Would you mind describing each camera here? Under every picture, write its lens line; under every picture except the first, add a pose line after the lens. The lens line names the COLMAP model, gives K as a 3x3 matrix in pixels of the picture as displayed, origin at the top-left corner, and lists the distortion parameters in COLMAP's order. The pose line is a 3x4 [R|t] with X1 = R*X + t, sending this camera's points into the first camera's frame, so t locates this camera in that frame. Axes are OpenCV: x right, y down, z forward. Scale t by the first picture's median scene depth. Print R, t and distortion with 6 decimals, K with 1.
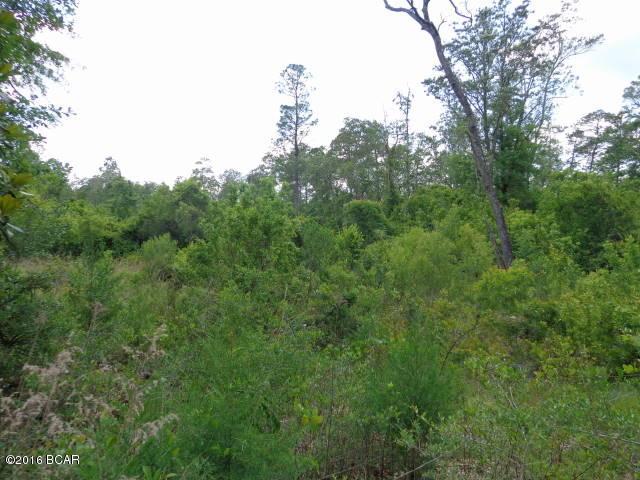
lens RADIAL K [[443.5, 0, 318.4], [0, 443.5, 238.5], [0, 0, 1]] dist [0.001074, -0.000464]
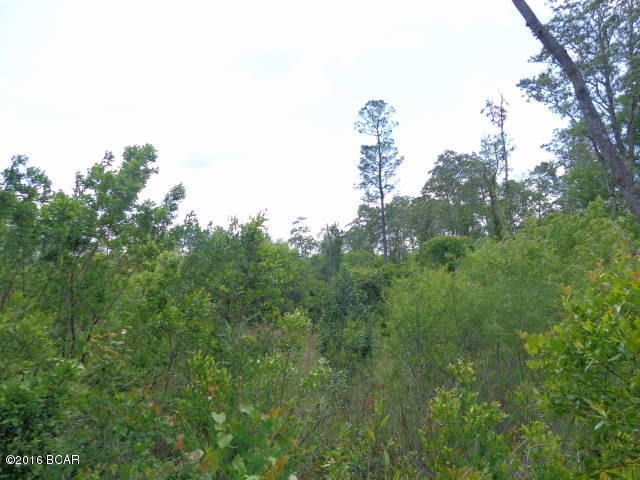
lens RADIAL K [[453.0, 0, 320.0], [0, 453.0, 240.0], [0, 0, 1]] dist [-0.010060, -0.002230]
pose [[0.964589, -0.066661, -0.255197, 0.085186], [0.030957, 0.989461, -0.141448, 0.022957], [0.261936, 0.128539, 0.956487, 0.187337]]
